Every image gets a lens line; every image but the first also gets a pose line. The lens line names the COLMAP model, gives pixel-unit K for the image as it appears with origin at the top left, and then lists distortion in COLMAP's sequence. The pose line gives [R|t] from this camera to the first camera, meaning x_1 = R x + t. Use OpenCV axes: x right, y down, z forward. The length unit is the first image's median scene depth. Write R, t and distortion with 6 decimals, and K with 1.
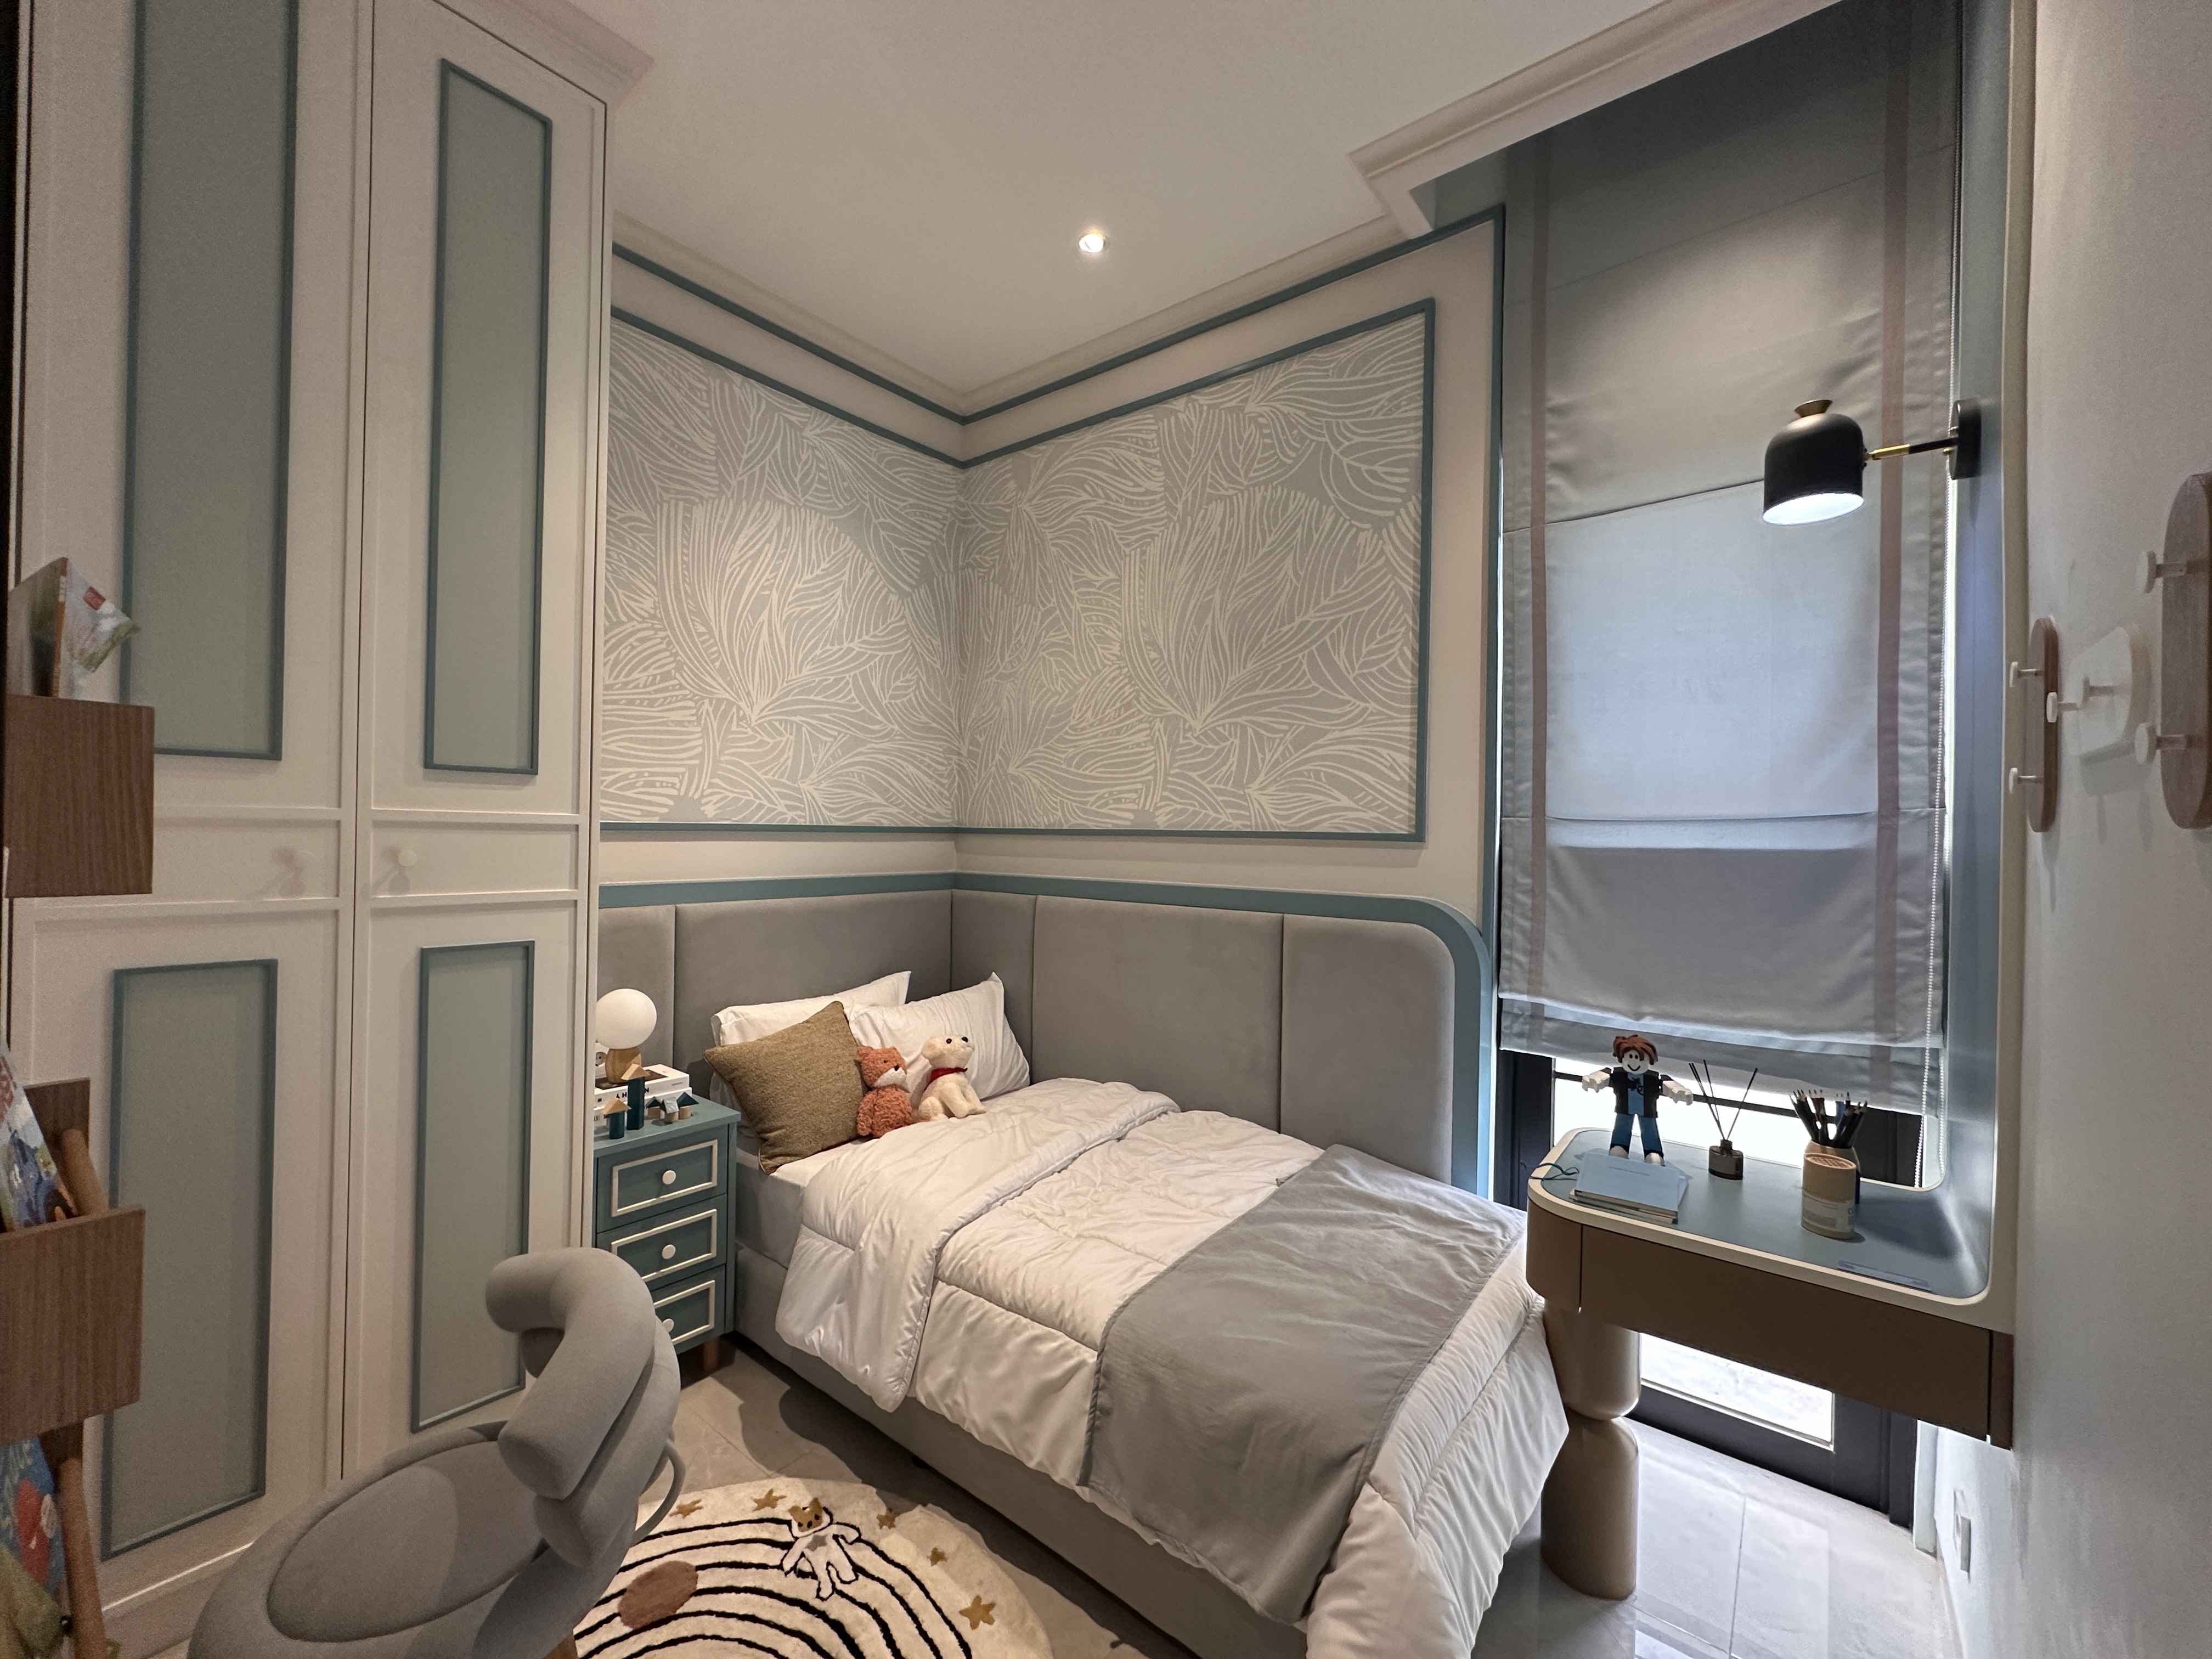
lens RADIAL K [[896.9, 0, 1106.0], [0, 896.9, 829.5], [0, 0, 1]] dist [-0.001459, -0.000225]
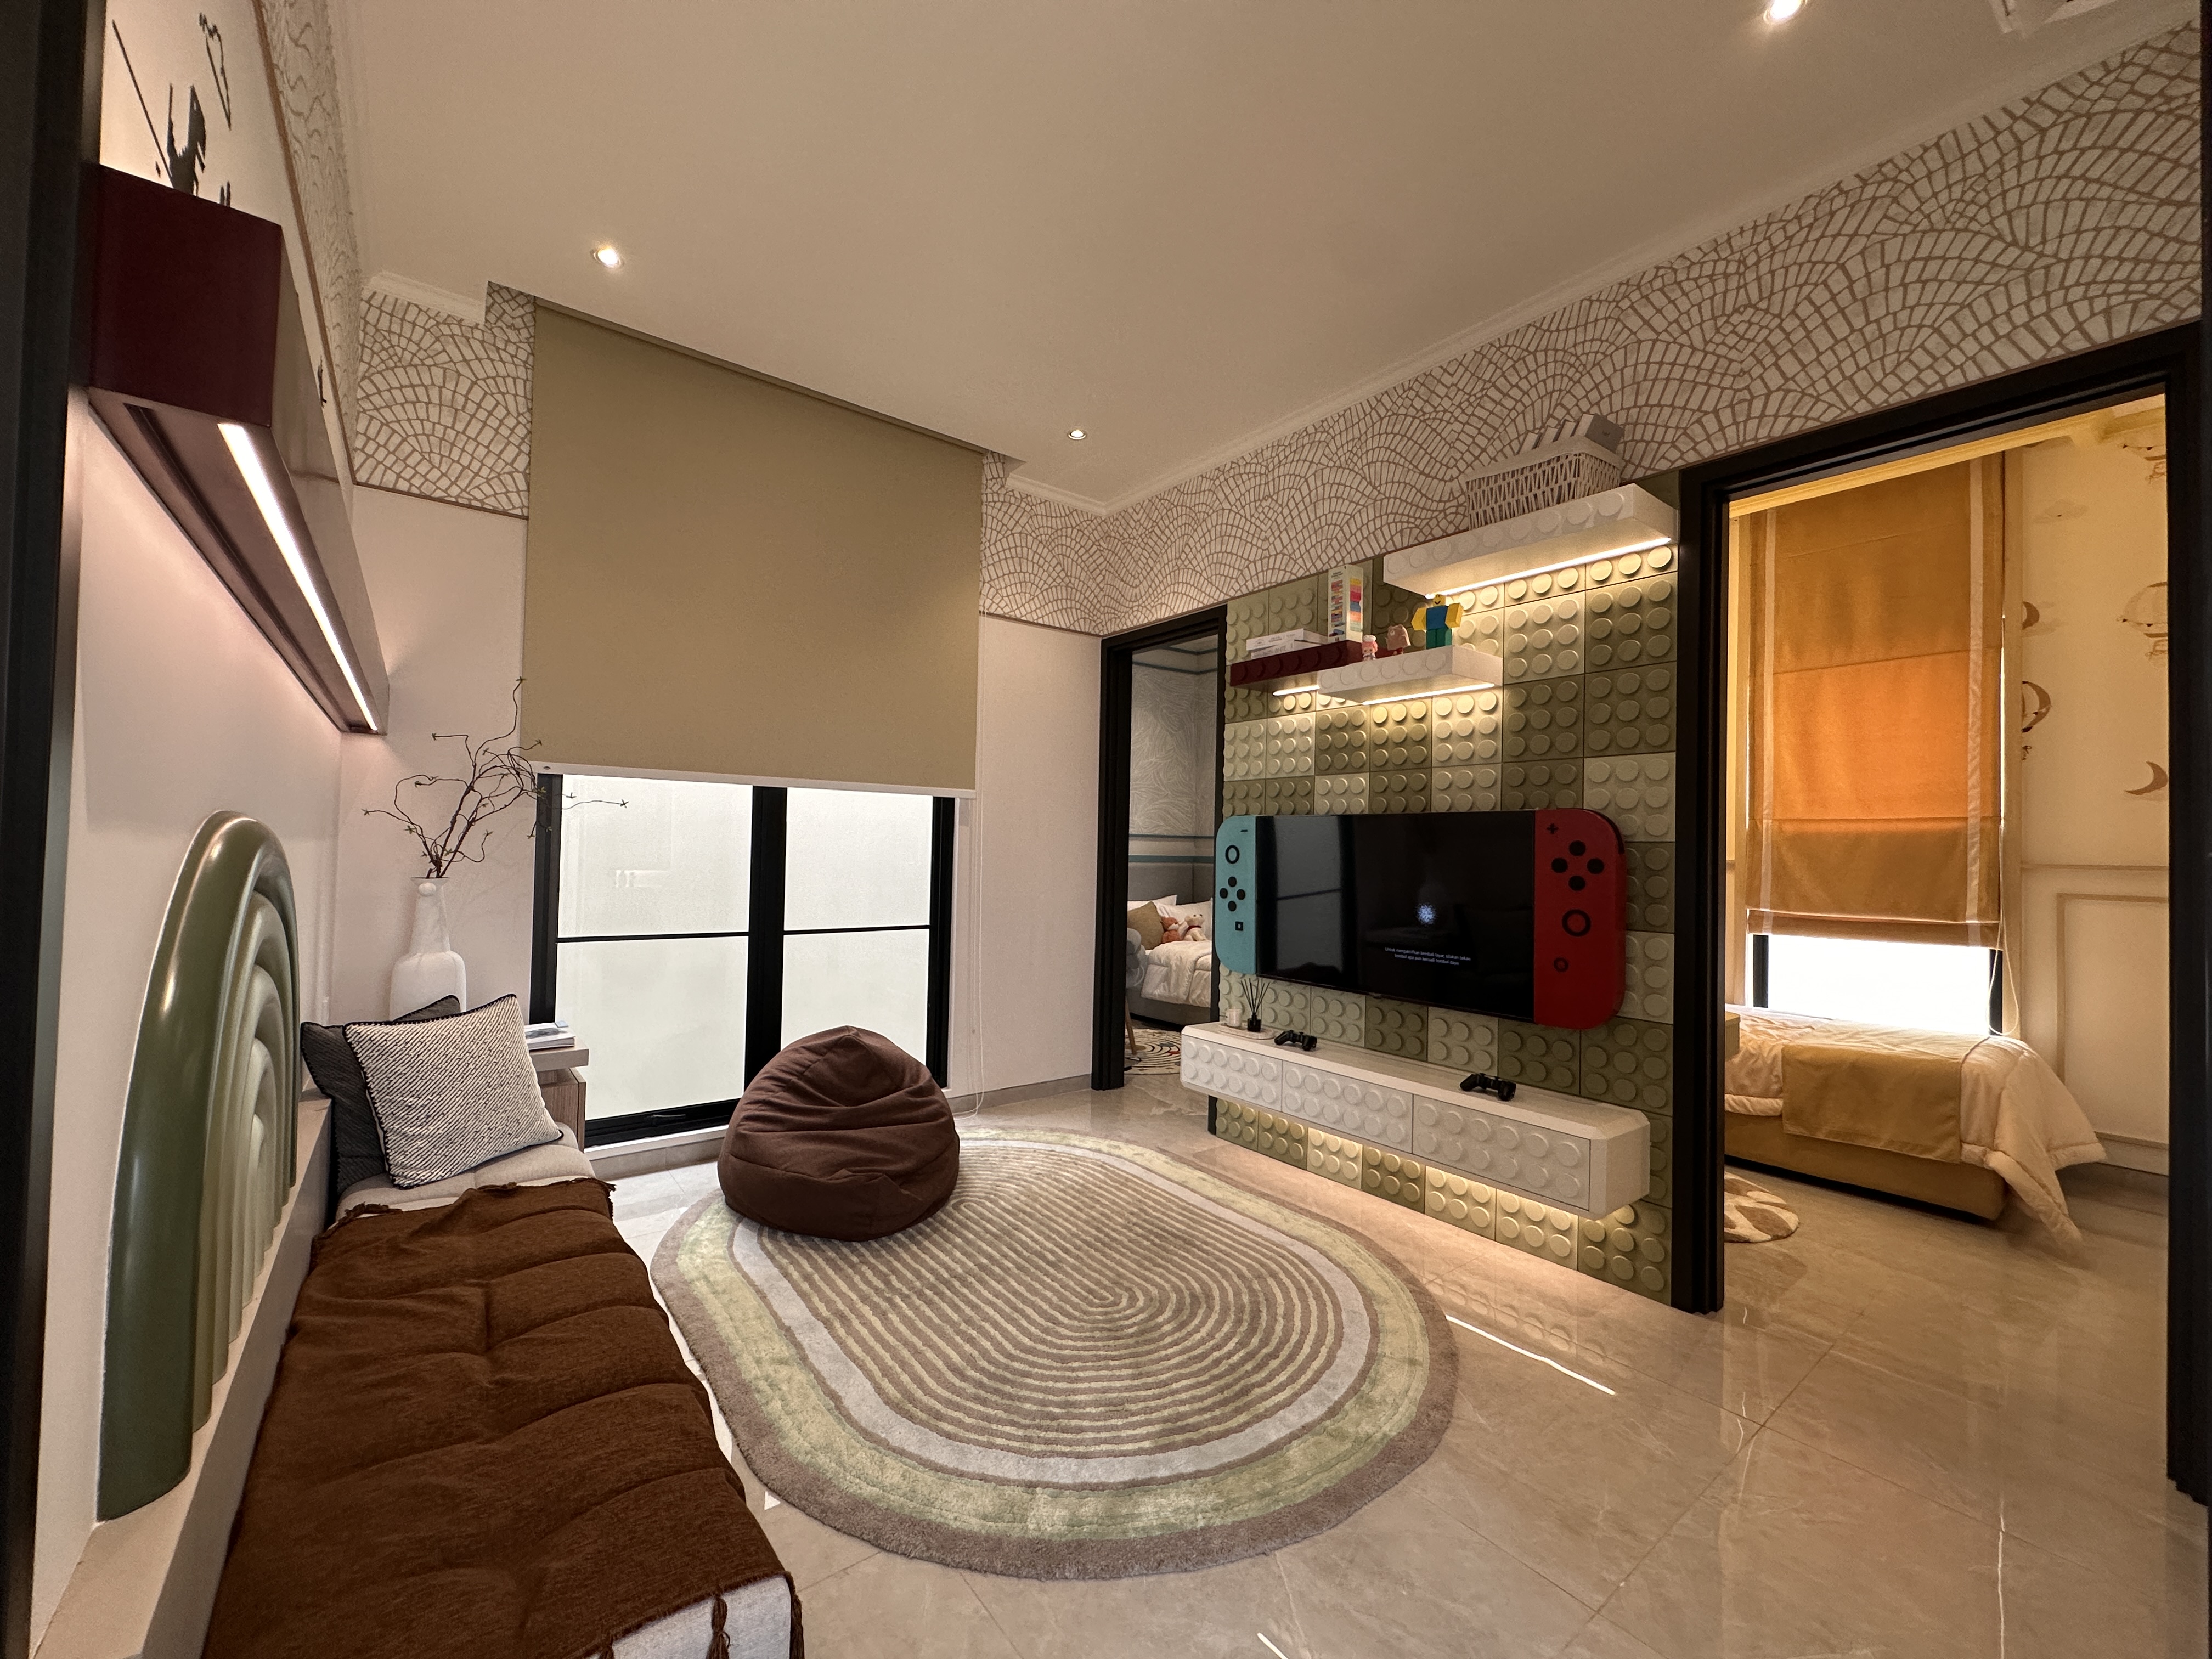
lens RADIAL K [[886.6, 0, 1106.0], [0, 886.6, 829.5], [0, 0, 1]] dist [-0.000124, -0.000009]
pose [[0.971221, -0.000794, -0.238180, 0.156300], [-0.002453, 0.999908, -0.013339, 0.012950], [0.238169, 0.013539, 0.971129, -1.293868]]
